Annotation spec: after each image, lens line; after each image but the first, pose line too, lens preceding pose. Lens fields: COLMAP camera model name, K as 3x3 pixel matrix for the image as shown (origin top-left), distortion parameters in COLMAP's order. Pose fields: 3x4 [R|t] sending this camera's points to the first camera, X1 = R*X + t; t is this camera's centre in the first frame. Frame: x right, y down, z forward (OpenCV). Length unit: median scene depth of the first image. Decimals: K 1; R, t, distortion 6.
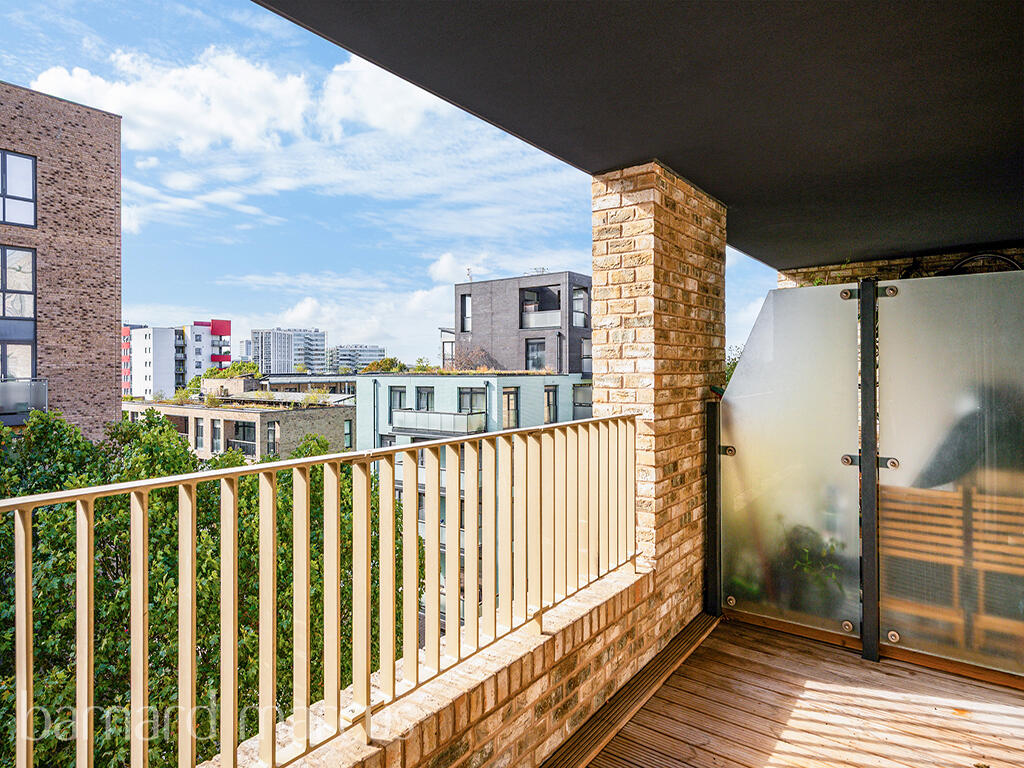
lens RADIAL K [[565.3, 0, 512.9], [0, 565.3, 380.1], [0, 0, 1]] dist [0.001025, 0.000100]
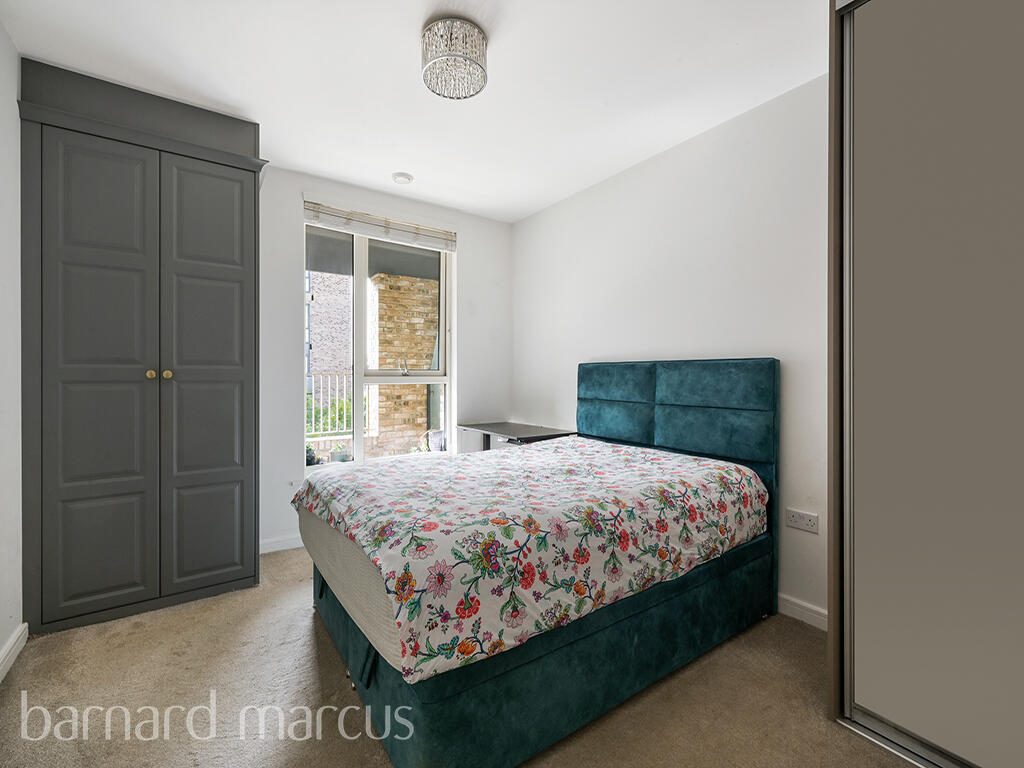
lens RADIAL K [[445.1, 0, 511.2], [0, 445.1, 380.8], [0, 0, 1]] dist [-0.000907, -0.000017]
pose [[0.937315, 0.003995, -0.348461, 1.329905], [-0.005803, 0.999975, -0.004146, 0.084607], [0.348435, 0.005909, 0.937314, -0.575882]]
